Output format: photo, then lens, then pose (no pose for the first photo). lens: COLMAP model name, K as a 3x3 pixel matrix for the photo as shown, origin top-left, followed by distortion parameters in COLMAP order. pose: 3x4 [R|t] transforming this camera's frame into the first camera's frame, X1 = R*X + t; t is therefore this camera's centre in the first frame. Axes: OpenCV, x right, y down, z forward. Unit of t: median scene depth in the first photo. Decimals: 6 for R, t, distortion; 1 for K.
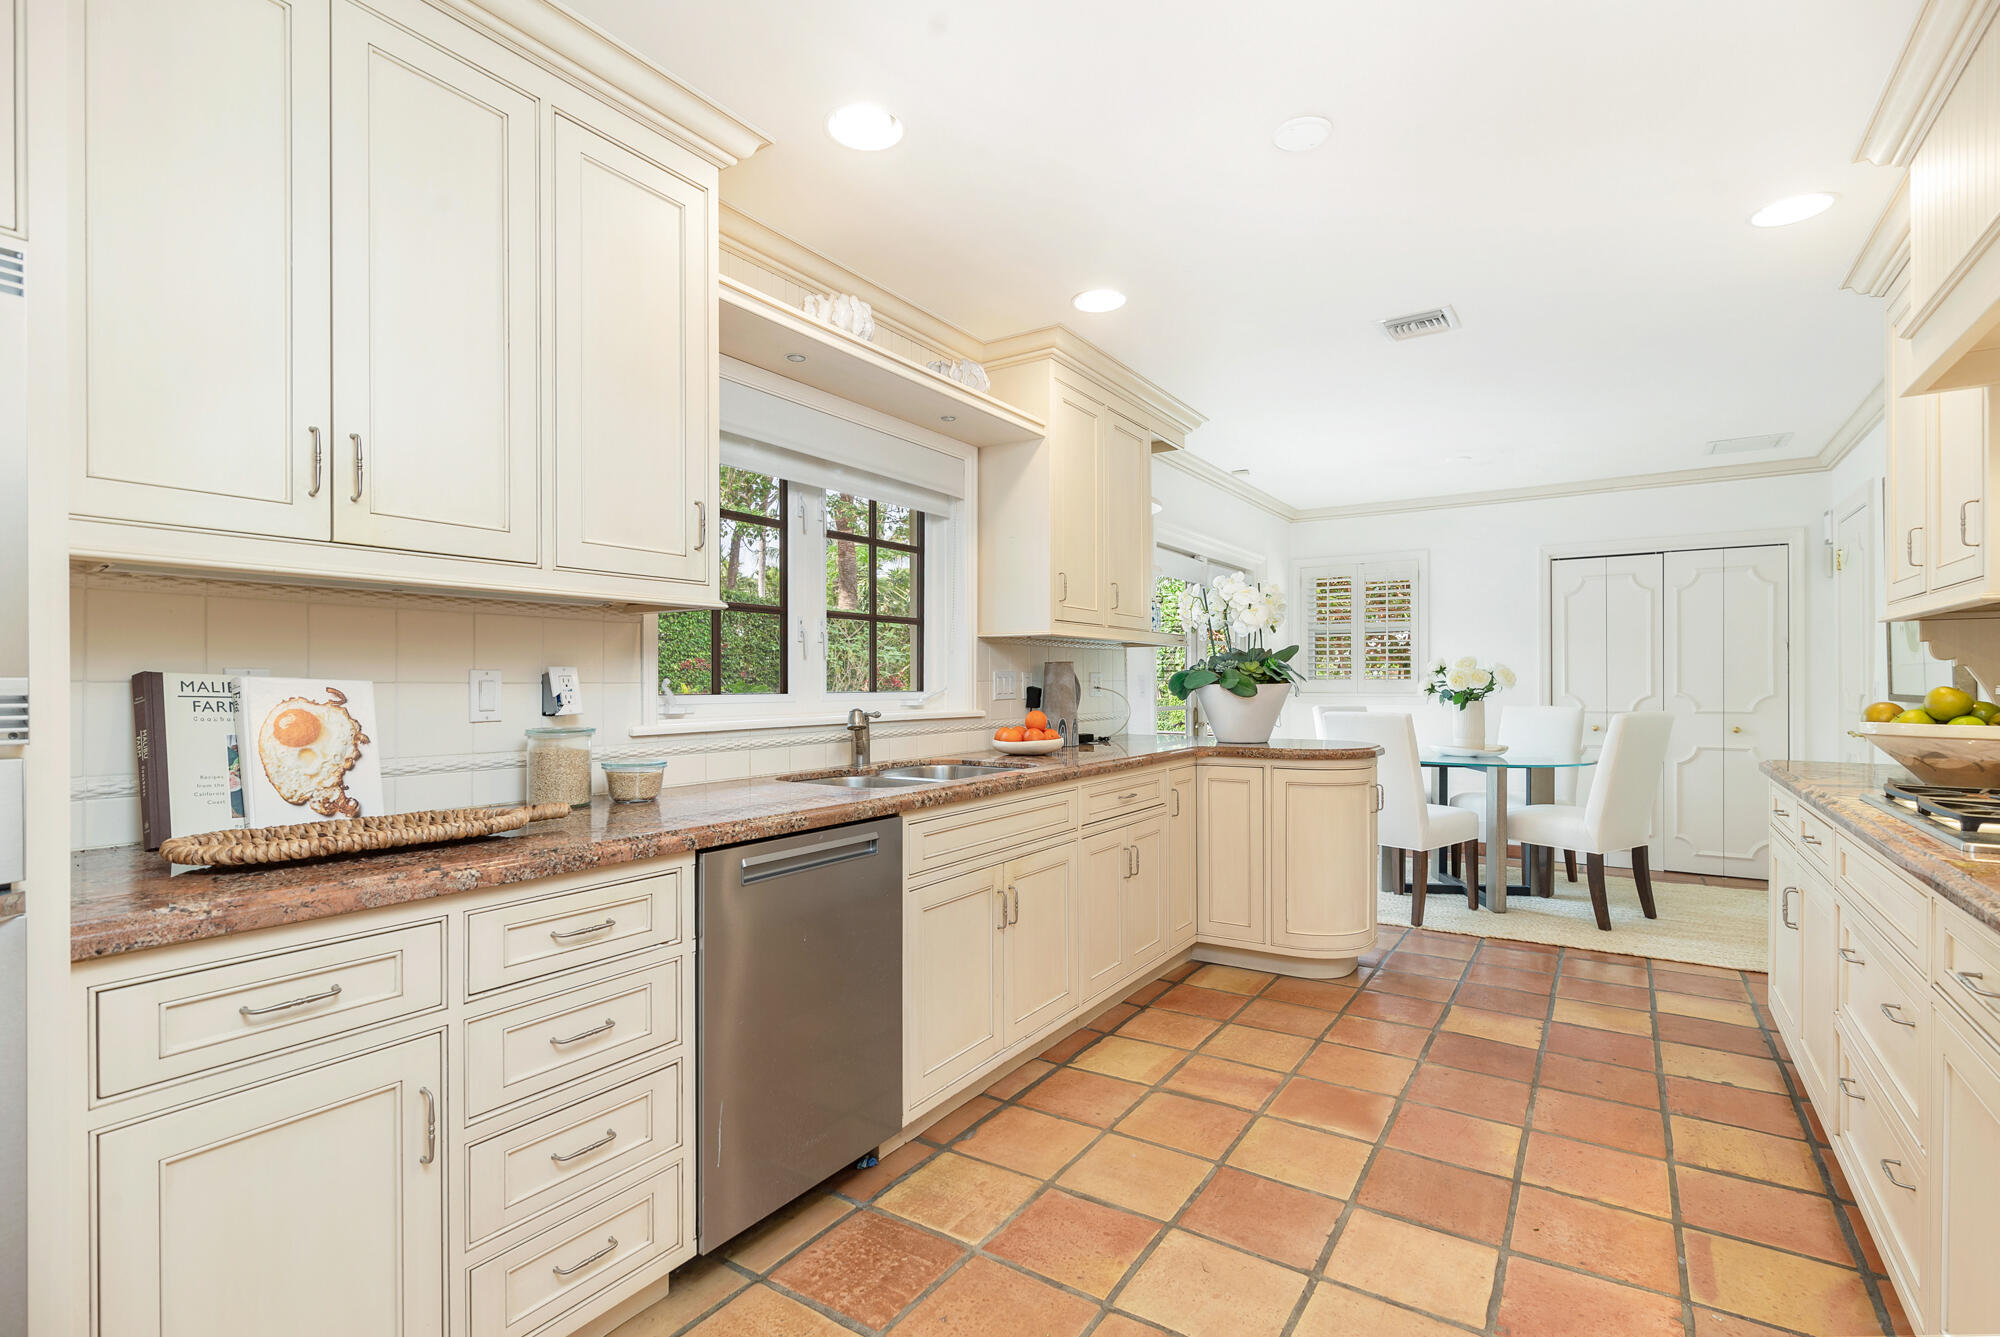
lens RADIAL K [[920.6, 0, 1005.3], [0, 920.6, 676.4], [0, 0, 1]] dist [0.015400, -0.000603]
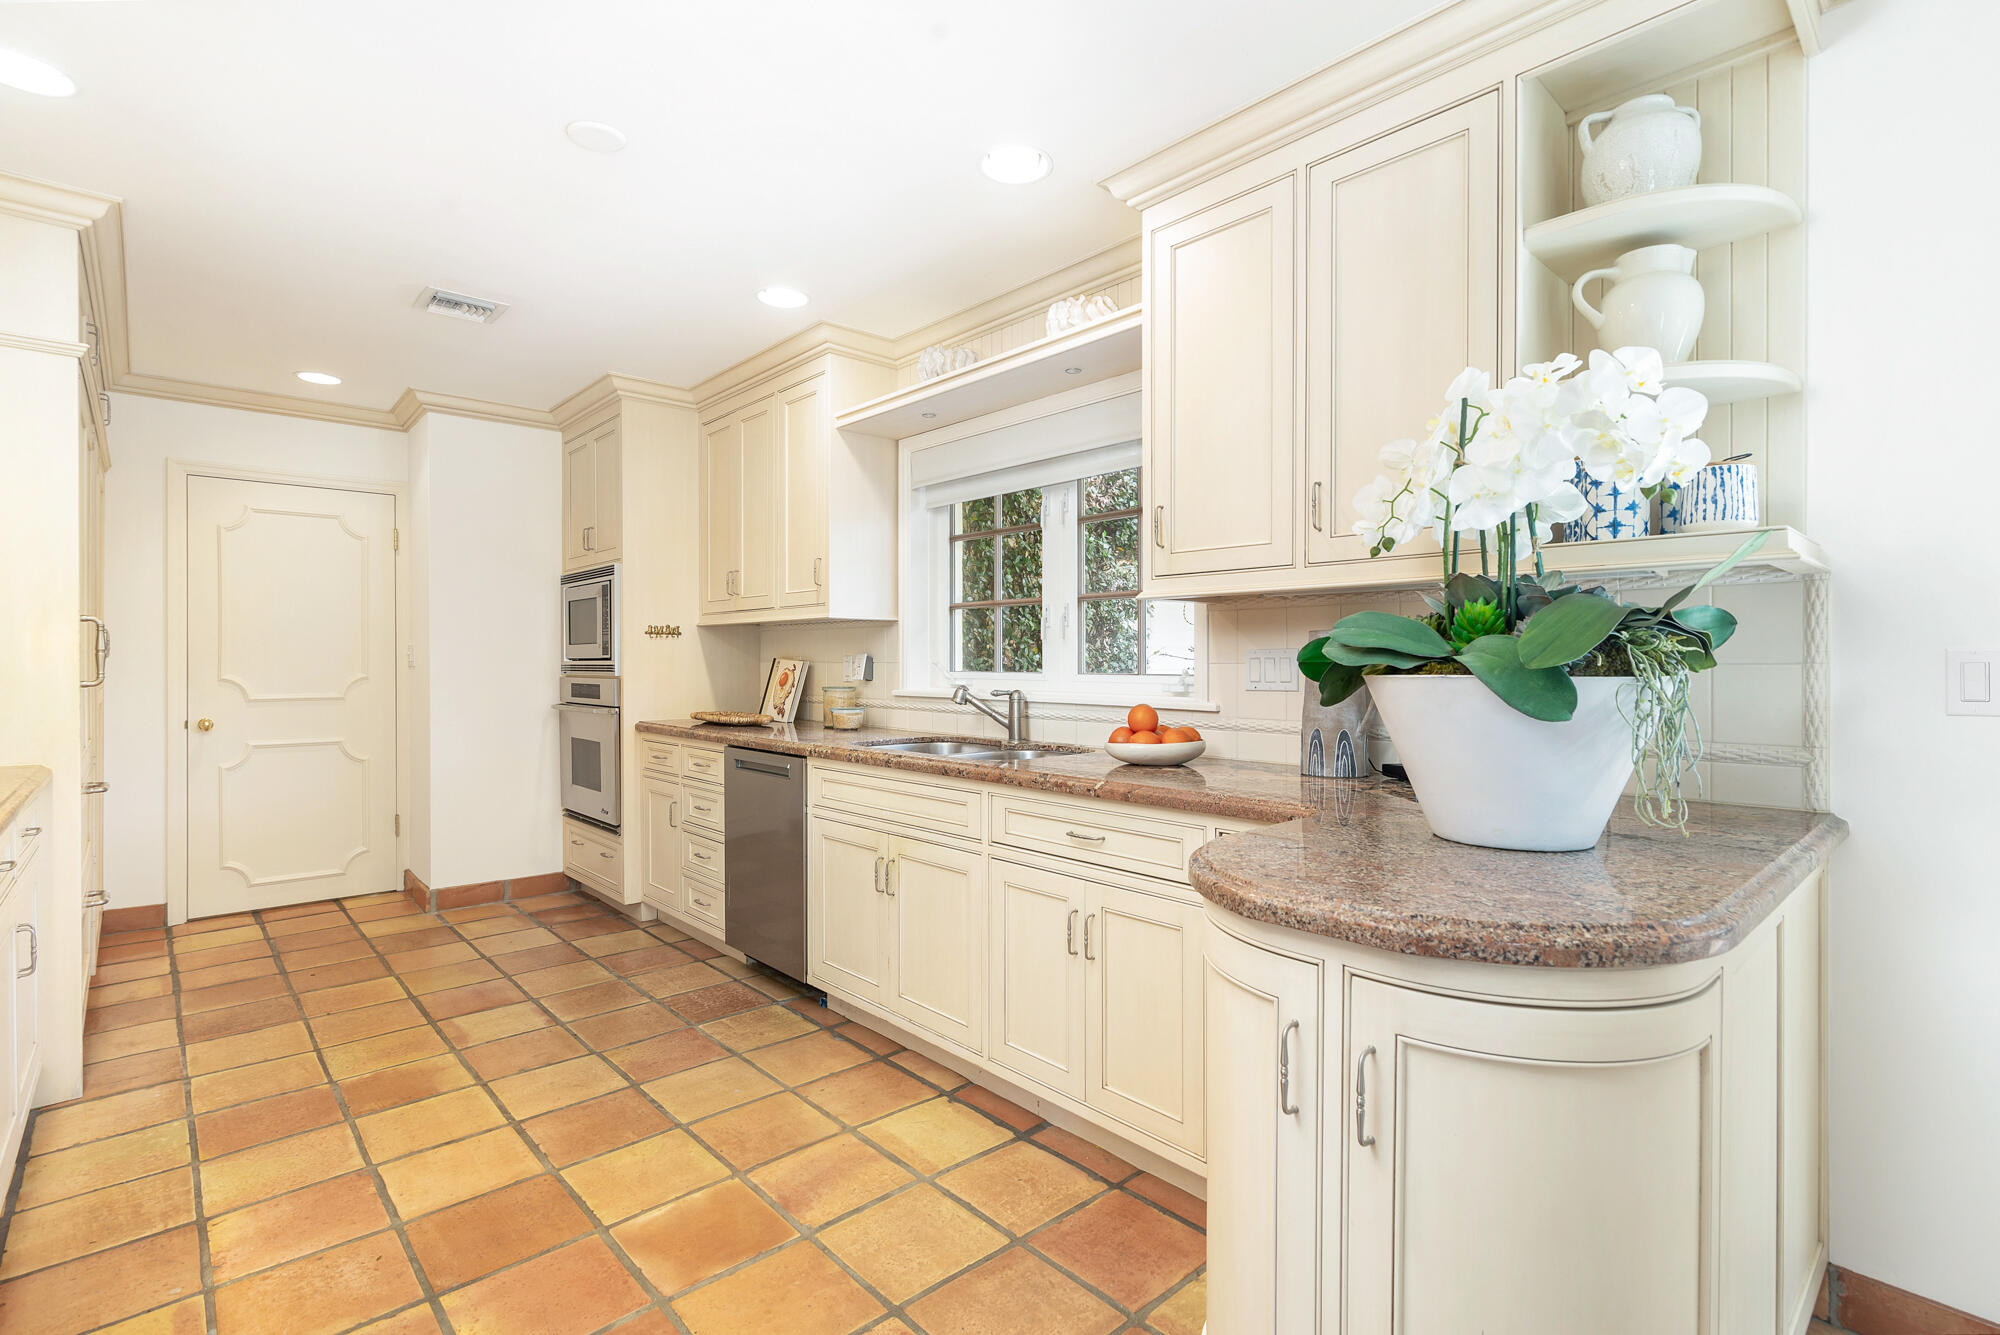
lens RADIAL K [[925.6, 0, 1009.0], [0, 925.6, 667.8], [0, 0, 1]] dist [0.000482, 0.000089]
pose [[-0.235220, 0.005502, -0.971927, 1.110035], [0.000735, 0.999985, 0.005483, 0.006384], [0.971942, 0.000576, -0.235221, 1.541566]]
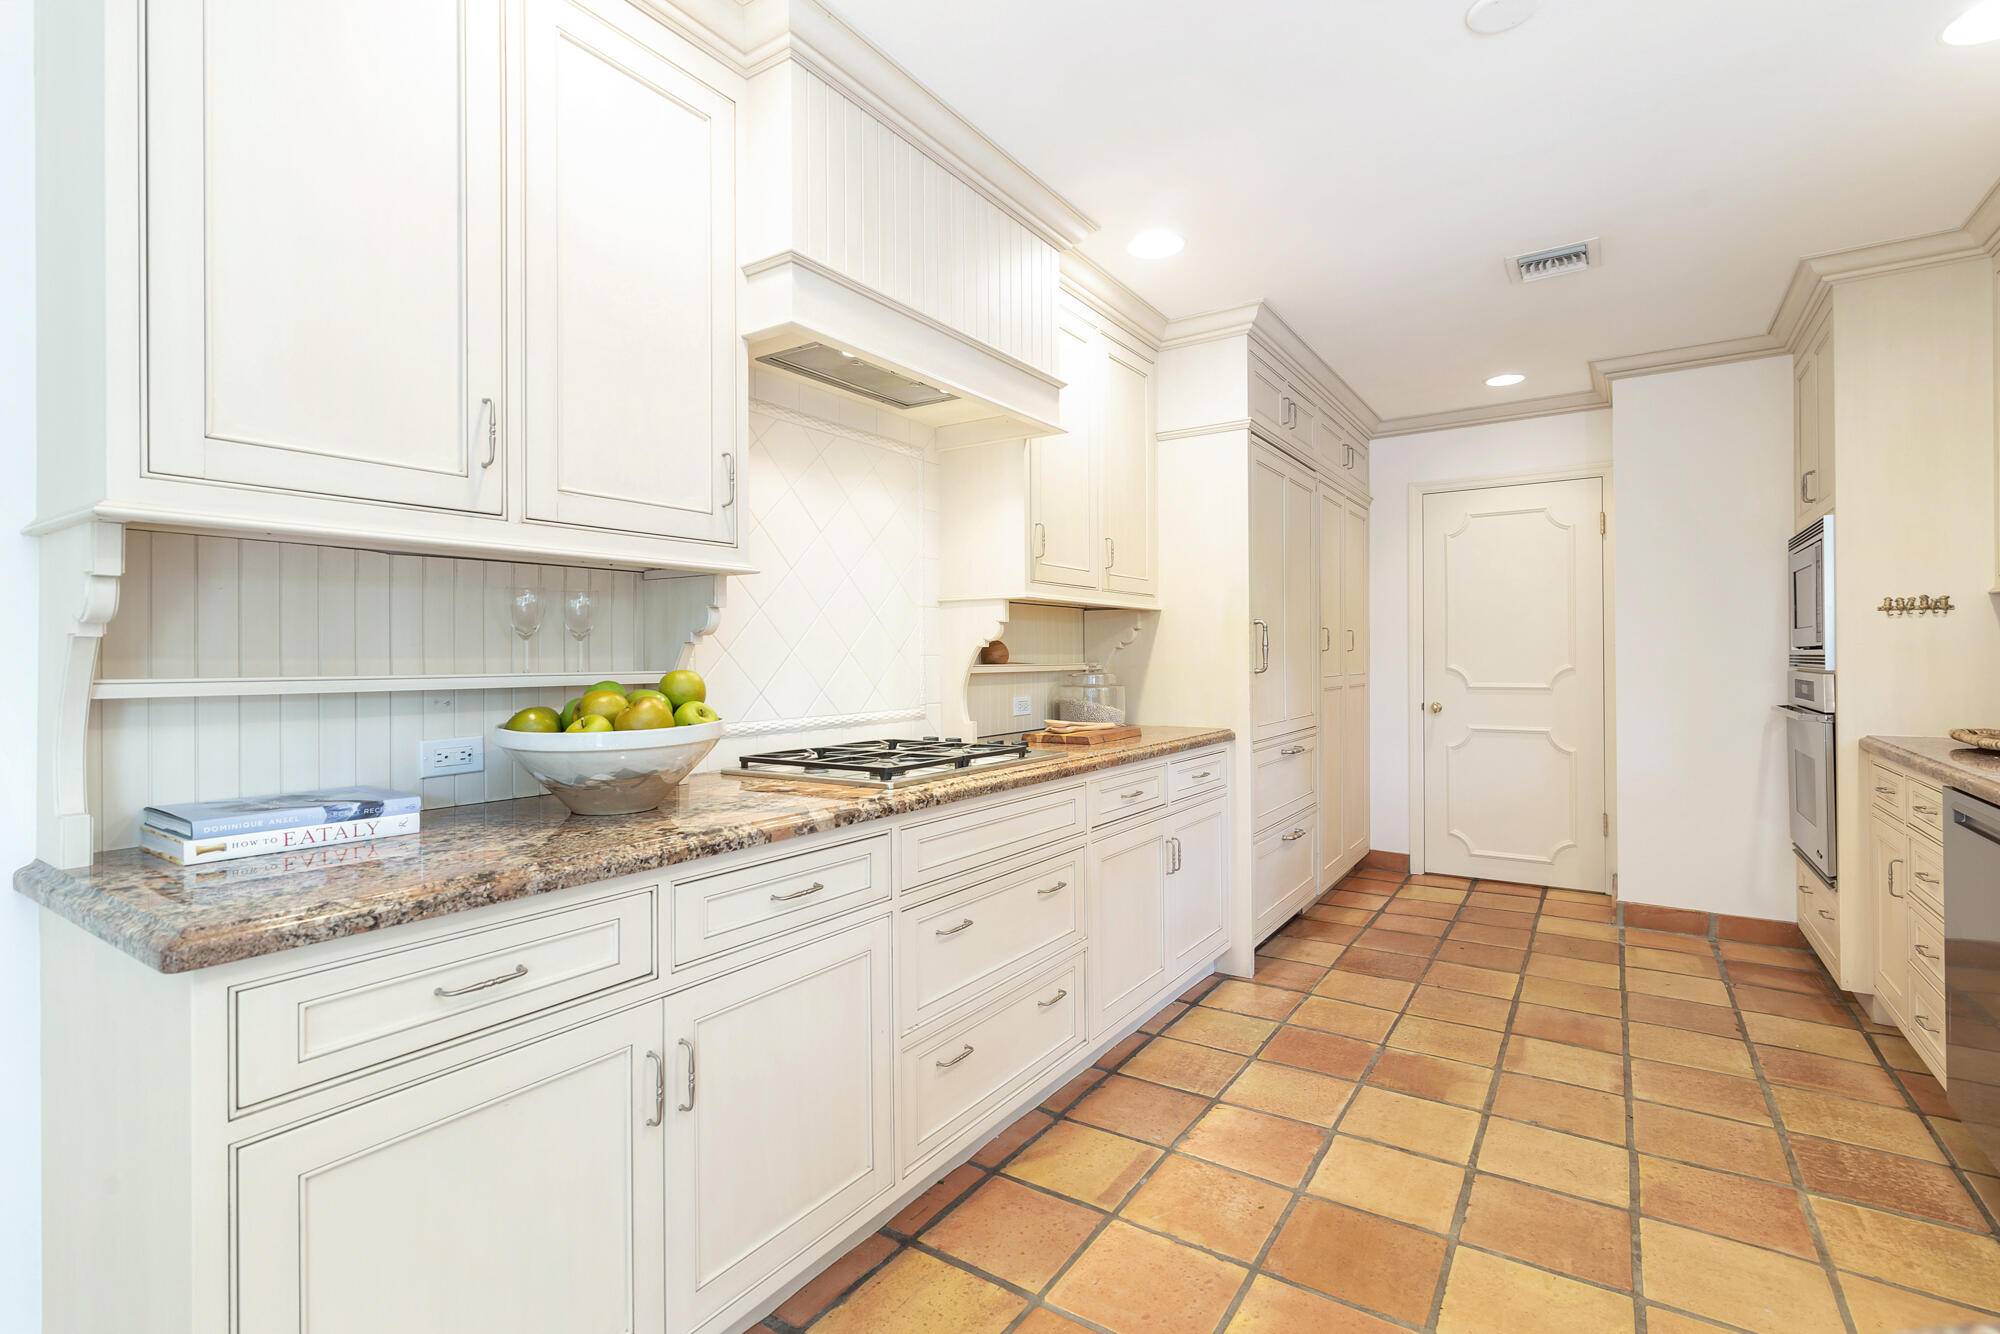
lens RADIAL K [[925.6, 0, 998.8], [0, 925.6, 657.4], [0, 0, 1]] dist [0.000482, 0.000089]
pose [[-0.999987, 0.004817, 0.001765, 0.716259], [0.004818, 0.999988, 0.000676, 0.006865], [-0.001761, 0.000685, -0.999998, 1.681778]]
